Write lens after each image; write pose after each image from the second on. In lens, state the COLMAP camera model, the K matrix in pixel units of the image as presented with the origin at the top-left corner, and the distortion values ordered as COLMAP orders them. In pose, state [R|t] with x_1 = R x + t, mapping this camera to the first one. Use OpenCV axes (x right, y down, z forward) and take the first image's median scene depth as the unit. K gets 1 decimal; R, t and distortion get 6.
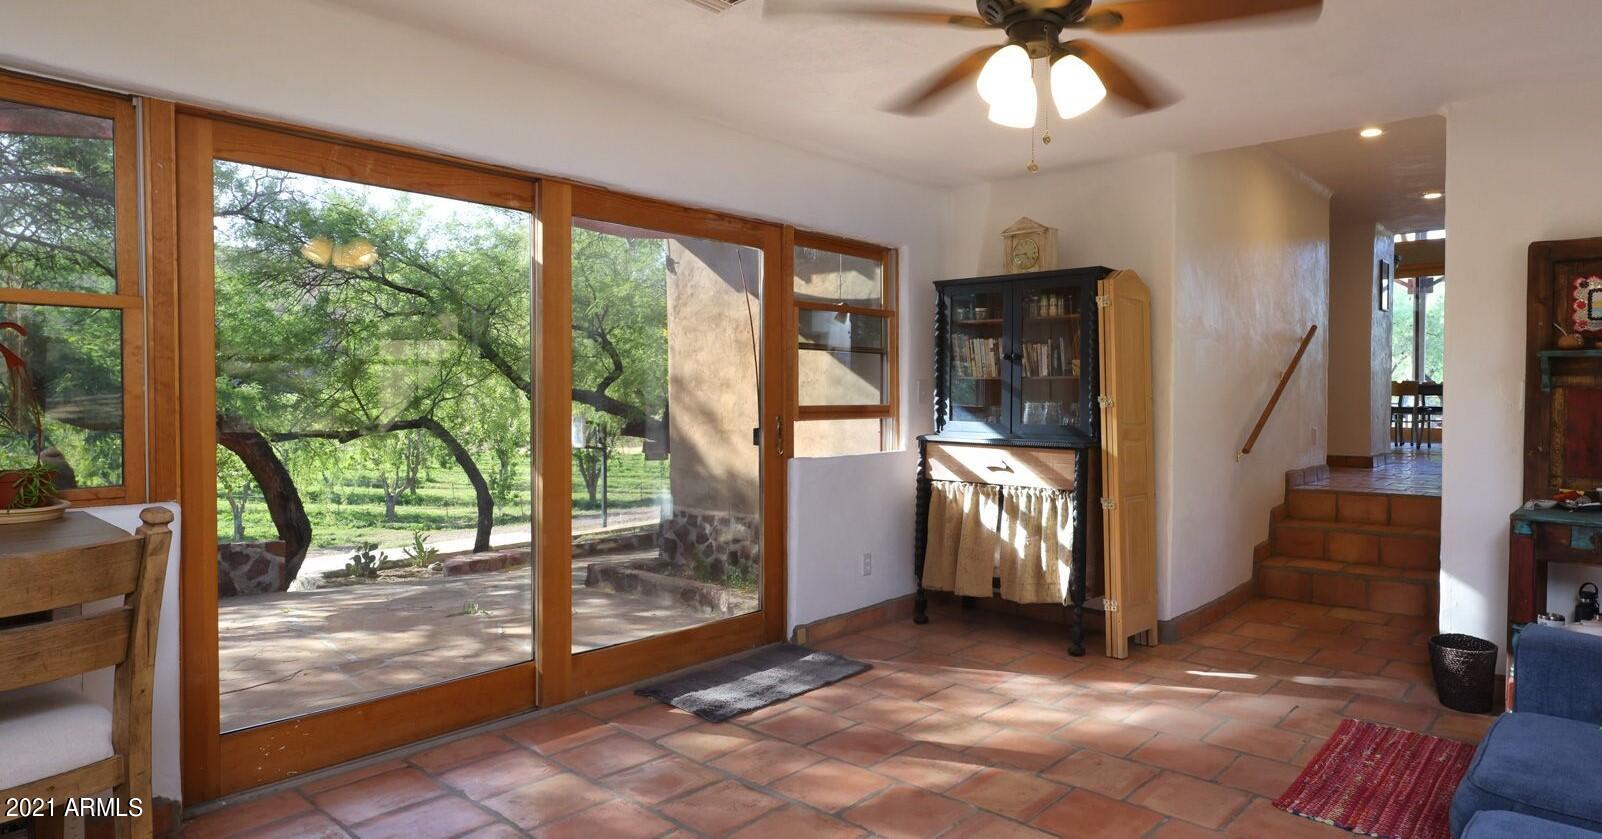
lens RADIAL K [[898.1, 0, 801.0], [0, 898.1, 419.5], [0, 0, 1]] dist [0.000024, -0.000041]
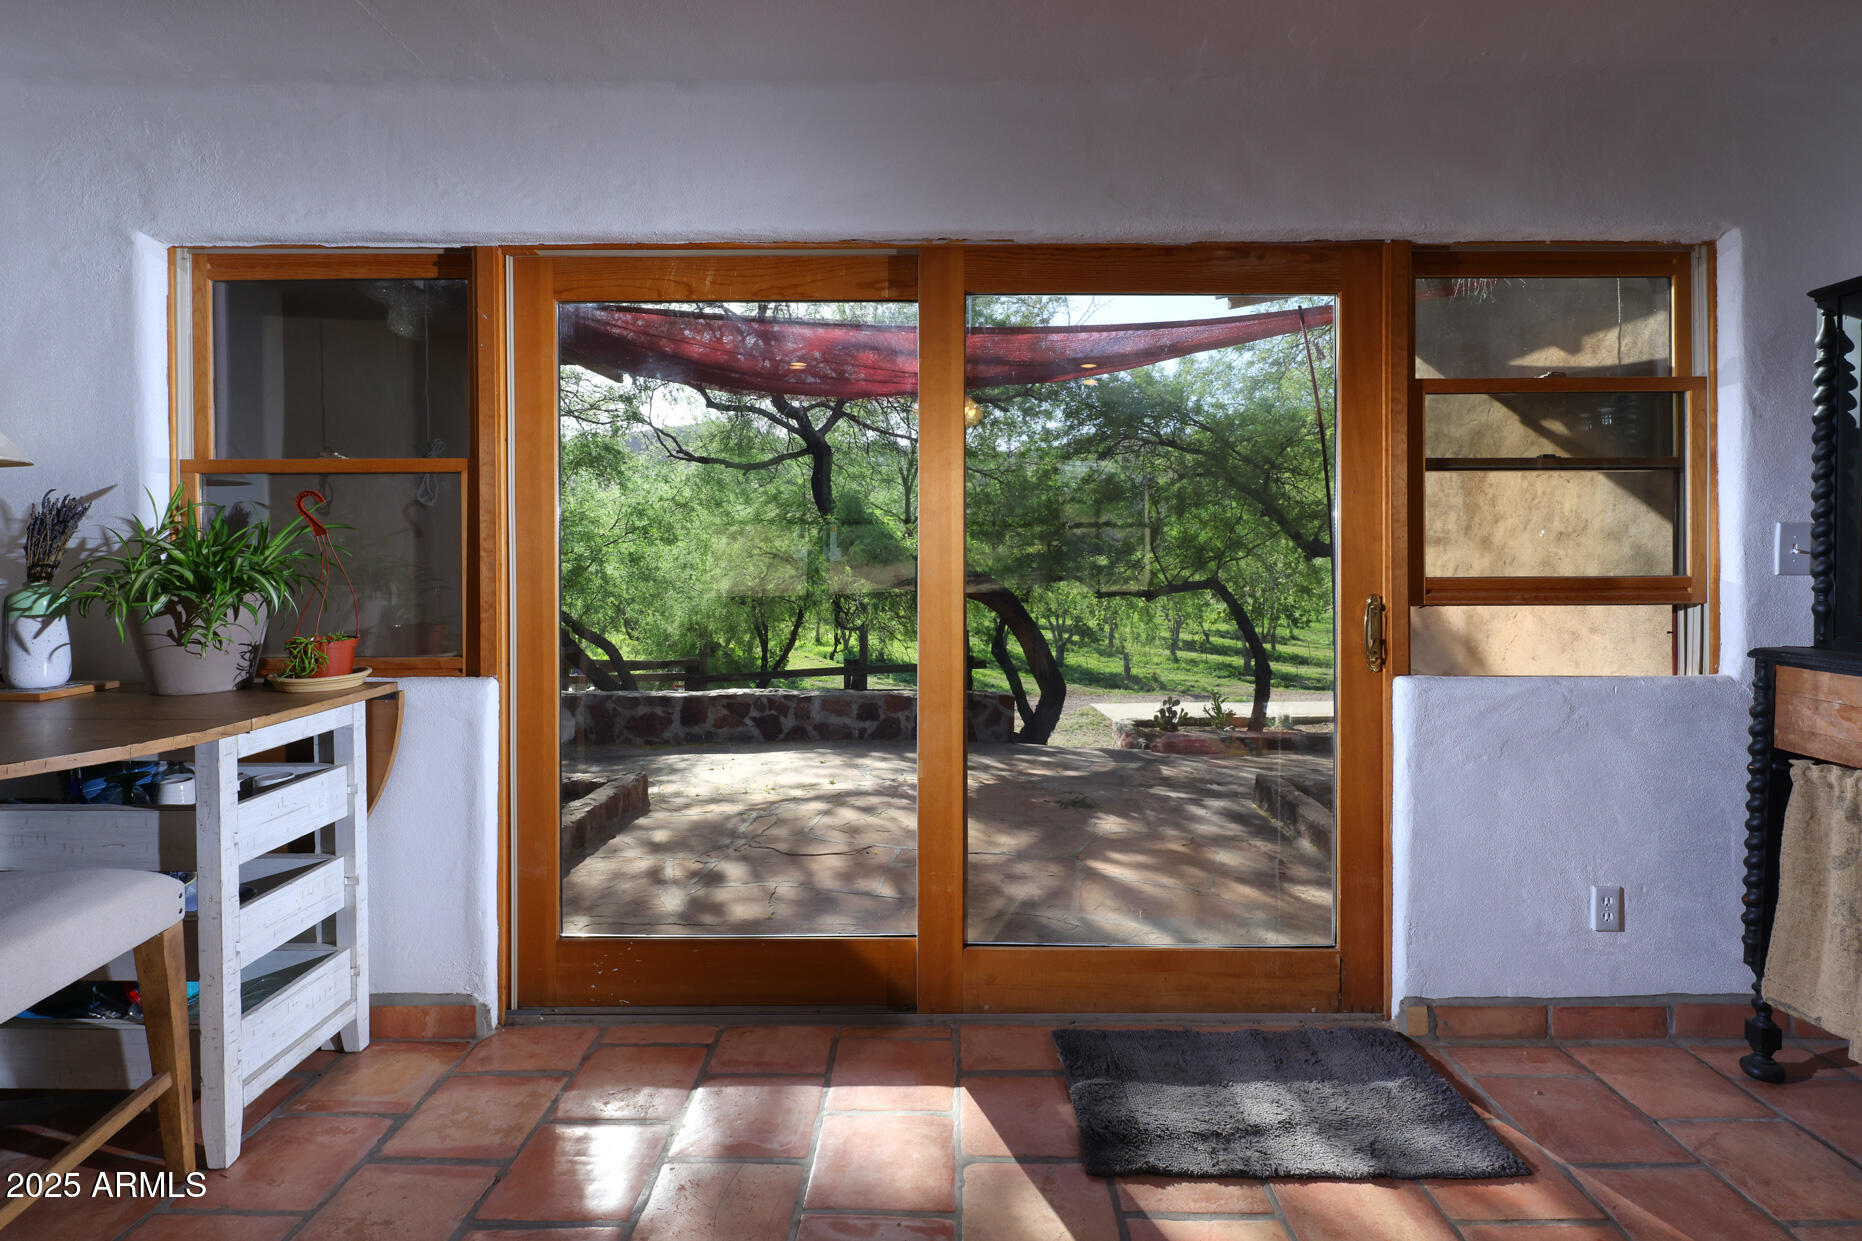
lens RADIAL K [[852.3, 0, 933.7], [0, 852.3, 562.4], [0, 0, 1]] dist [-0.001965, -0.000320]
pose [[0.687783, 0.000087, -0.725916, 0.149301], [-0.012775, 0.999847, -0.011984, -0.012942], [0.725804, 0.017516, 0.687679, 0.410867]]
